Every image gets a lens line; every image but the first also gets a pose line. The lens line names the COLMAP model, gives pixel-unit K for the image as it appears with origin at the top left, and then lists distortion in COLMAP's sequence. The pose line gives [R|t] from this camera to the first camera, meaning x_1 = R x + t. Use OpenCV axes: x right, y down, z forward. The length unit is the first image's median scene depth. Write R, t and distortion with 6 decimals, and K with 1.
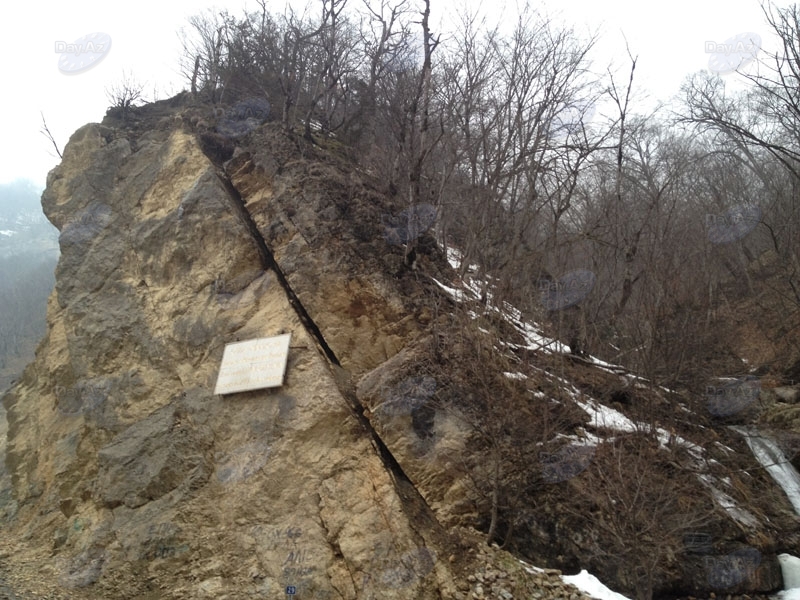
lens RADIAL K [[768.1, 0, 400.0], [0, 768.1, 300.0], [0, 0, 1]] dist [0.013150, 0.006566]
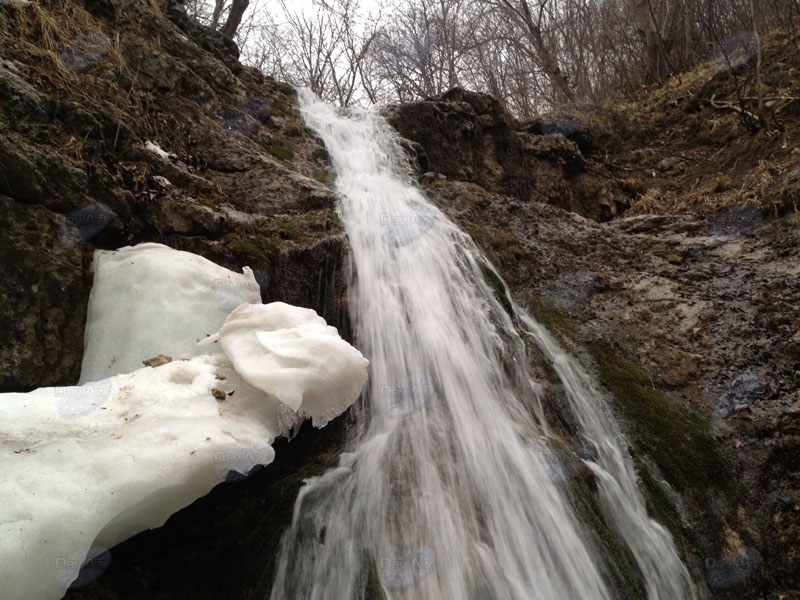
lens RADIAL K [[768.1, 0, 400.0], [0, 768.1, 300.0], [0, 0, 1]] dist [0.013150, 0.006566]
pose [[0.978302, 0.022060, 0.206008, 0.597273], [-0.021581, 0.999757, -0.004571, 0.392912], [-0.206059, 0.000026, 0.978540, 0.900305]]
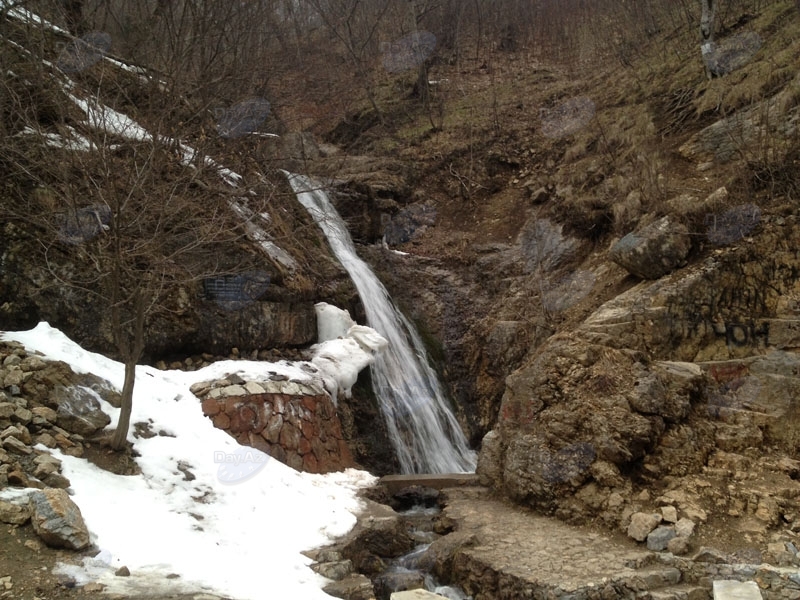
lens RADIAL K [[755.5, 0, 400.0], [0, 755.5, 300.0], [0, 0, 1]] dist [0.079660, -0.283196]
pose [[0.836070, -0.009889, 0.548534, 0.139709], [-0.134623, 0.965571, 0.222598, 0.153196], [-0.531850, -0.259953, 0.805953, 0.344527]]
